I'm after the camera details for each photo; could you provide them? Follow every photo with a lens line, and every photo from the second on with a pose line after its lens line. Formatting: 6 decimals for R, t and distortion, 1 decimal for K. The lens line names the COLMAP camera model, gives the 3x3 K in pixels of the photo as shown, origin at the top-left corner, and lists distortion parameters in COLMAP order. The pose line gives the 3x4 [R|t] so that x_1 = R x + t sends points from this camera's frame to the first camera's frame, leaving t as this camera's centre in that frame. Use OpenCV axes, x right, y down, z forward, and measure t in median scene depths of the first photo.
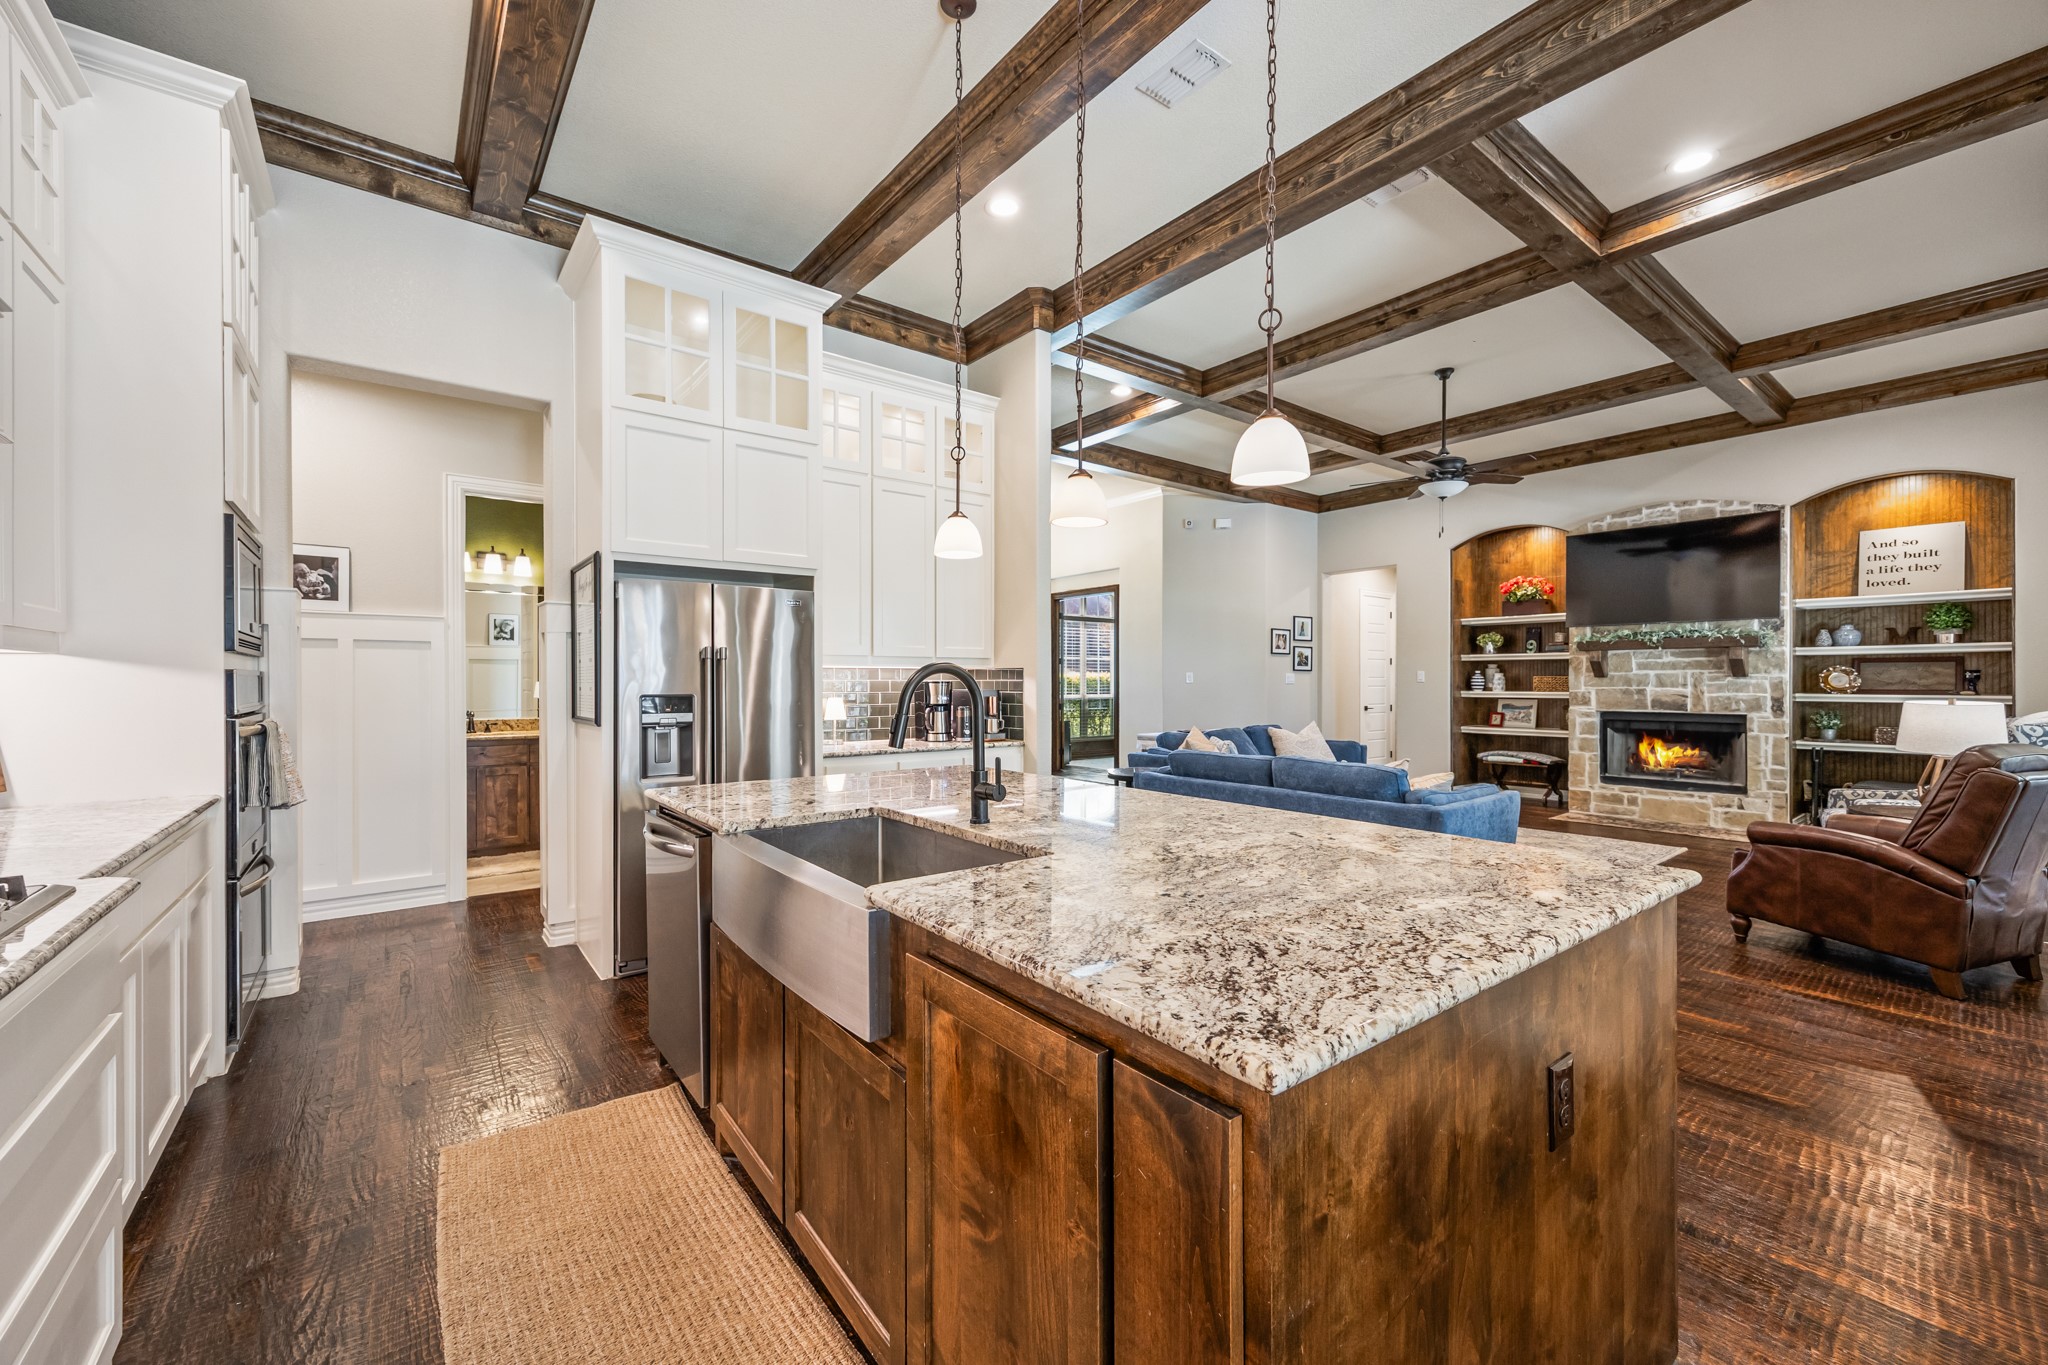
lens RADIAL K [[793.5, 0, 1019.0], [0, 793.5, 696.5], [0, 0, 1]] dist [0.001964, 0.000274]
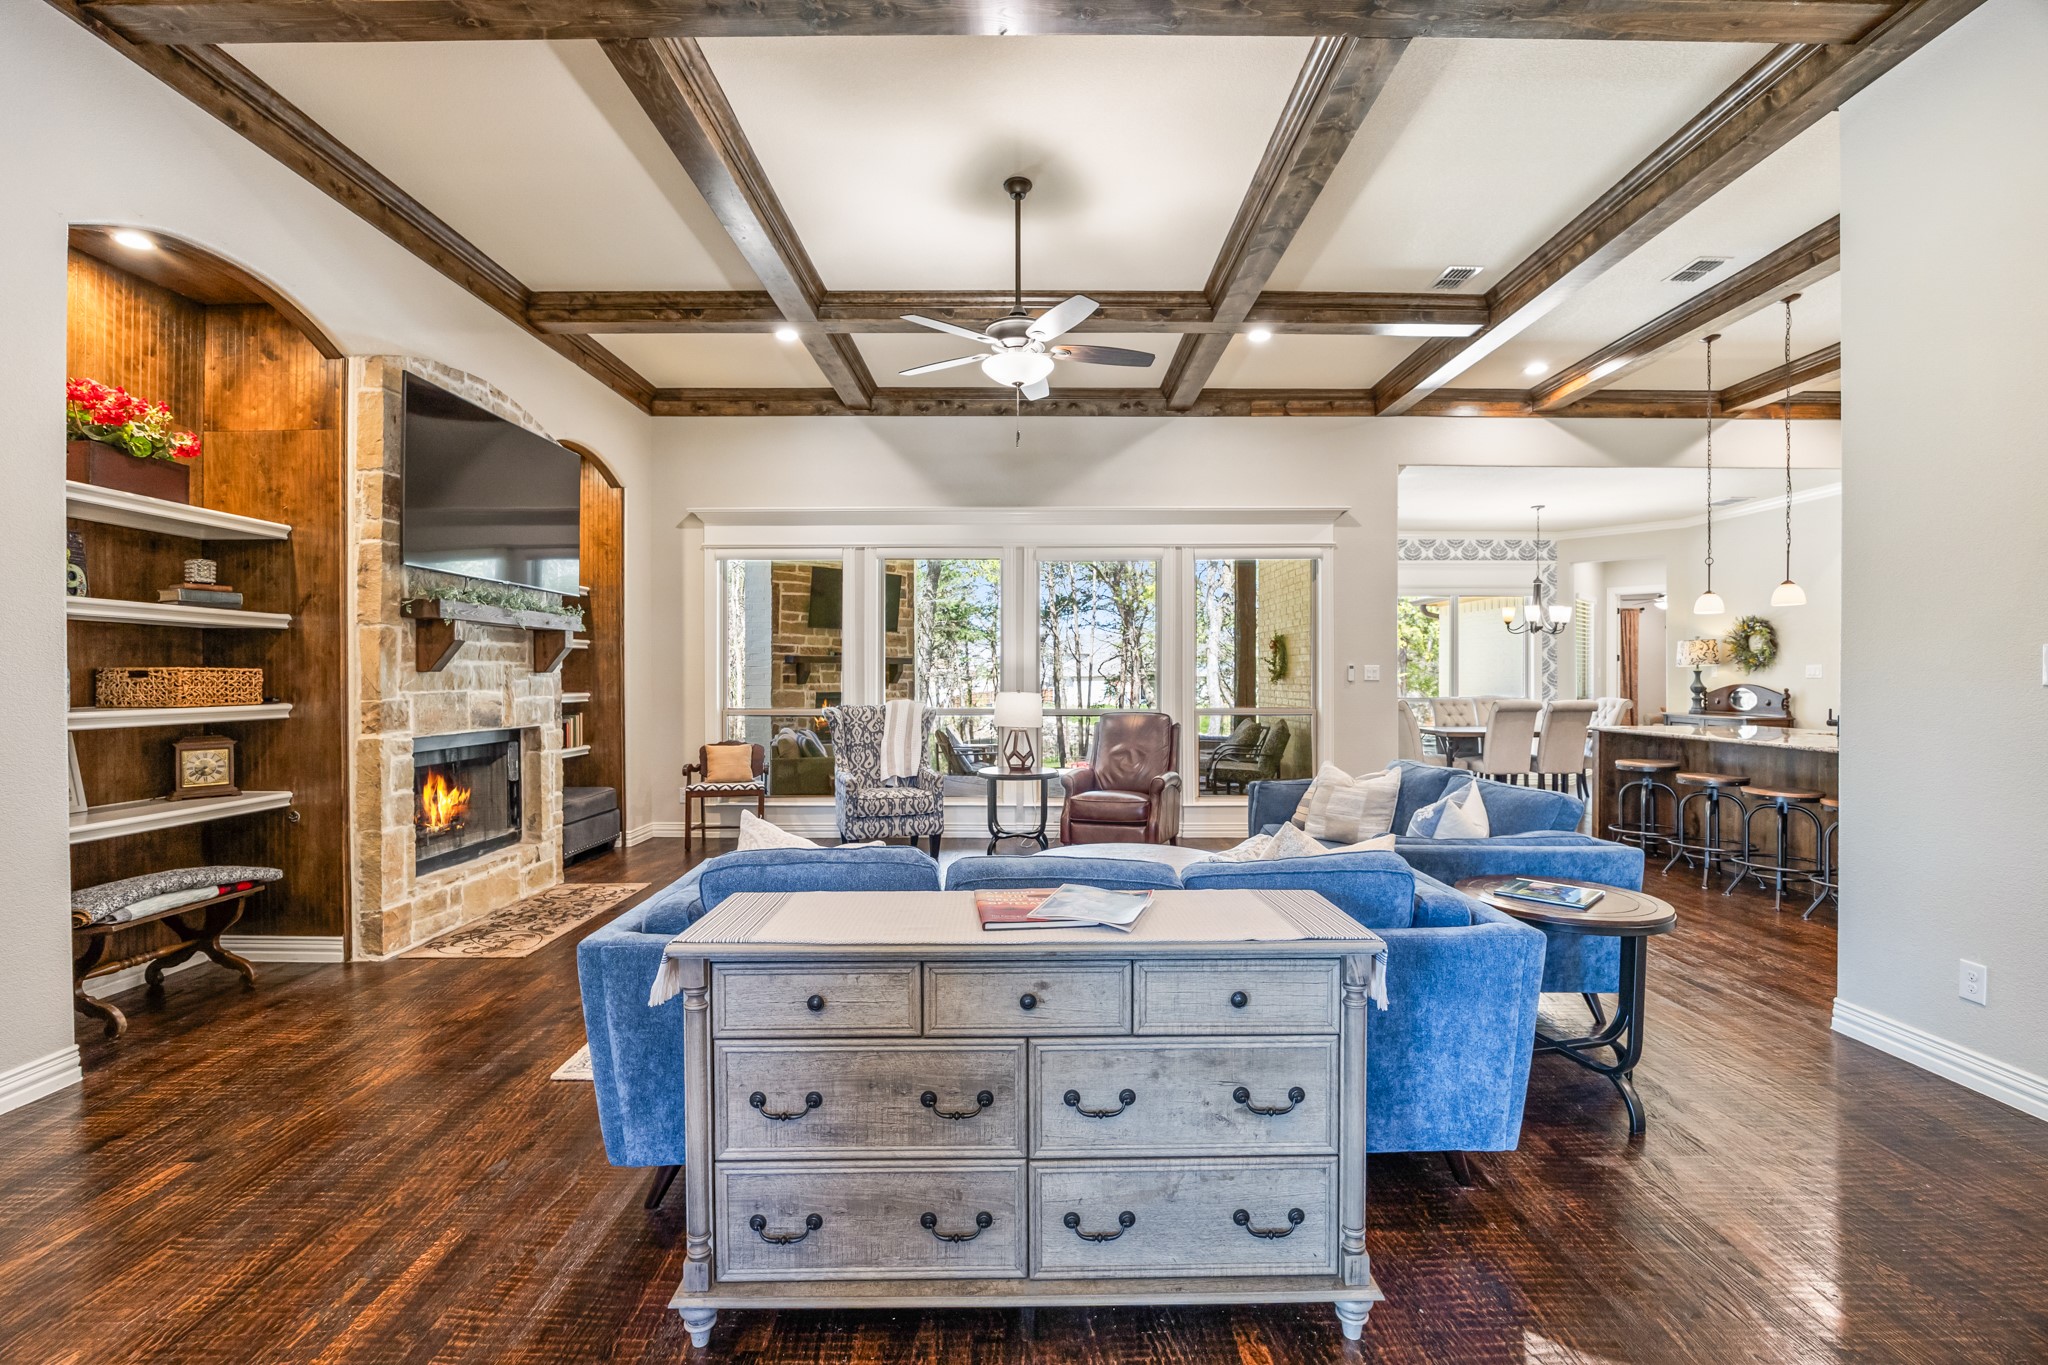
lens RADIAL K [[896.0, 0, 1014.9], [0, 896.0, 680.7], [0, 0, 1]] dist [-0.013896, 0.000043]
pose [[-0.782792, -0.002026, 0.622280, 0.126335], [0.012114, 0.999756, 0.018495, -0.047095], [-0.622165, 0.022016, -0.782576, 2.313260]]
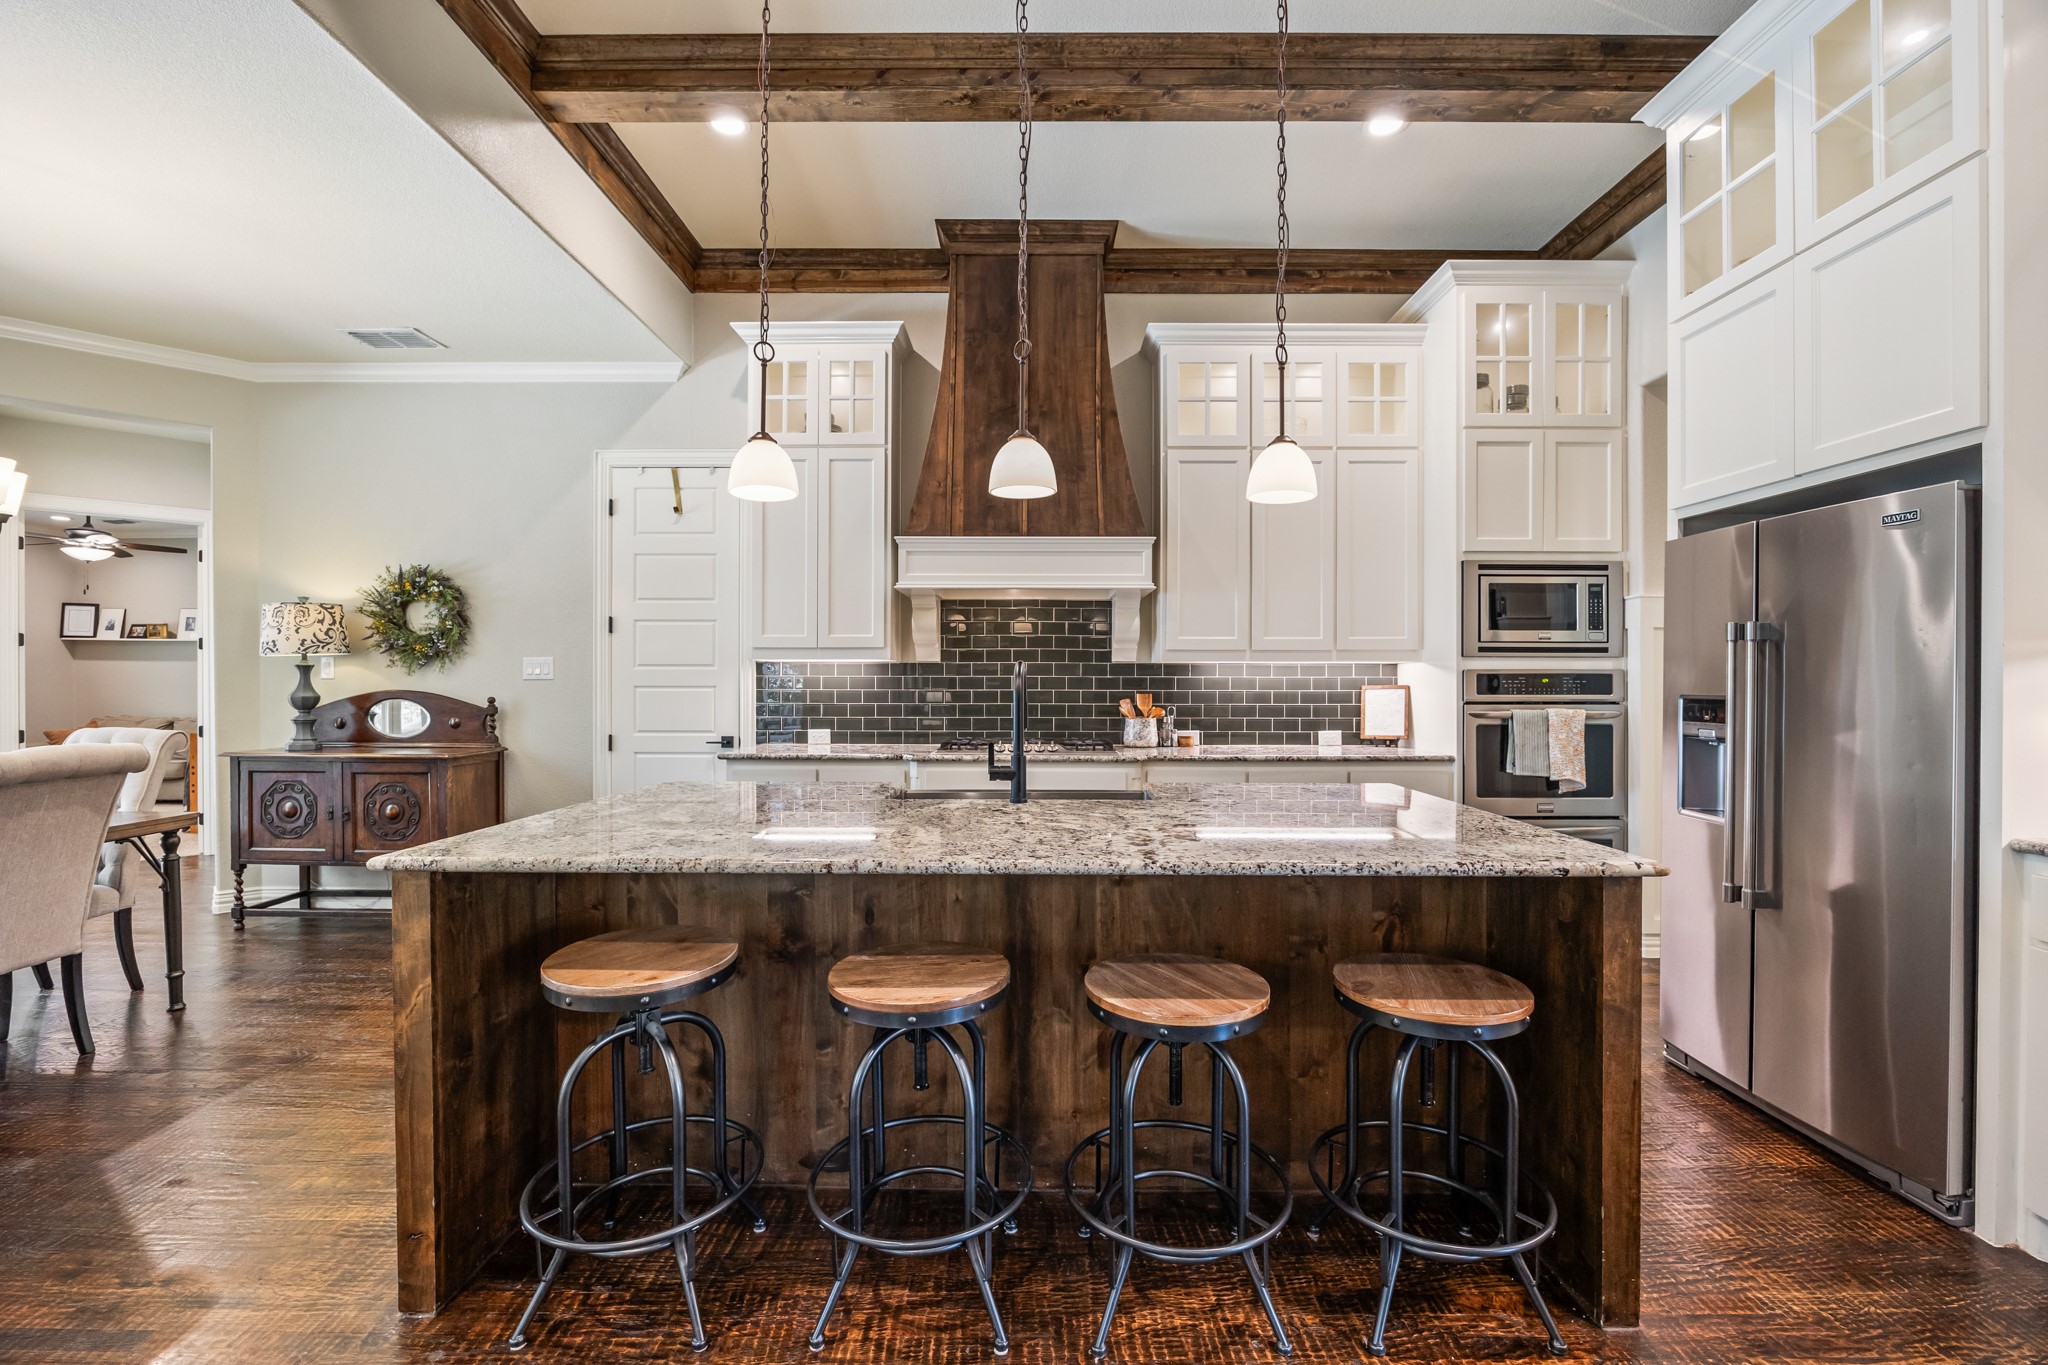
lens RADIAL K [[861.3, 0, 1025.9], [0, 861.3, 683.0], [0, 0, 1]] dist [-0.011484, 0.001099]
pose [[-0.622845, 0.003724, -0.782336, 0.455386], [-0.012993, 0.999802, 0.015103, -0.015244], [0.782237, 0.019572, -0.622673, 0.867363]]
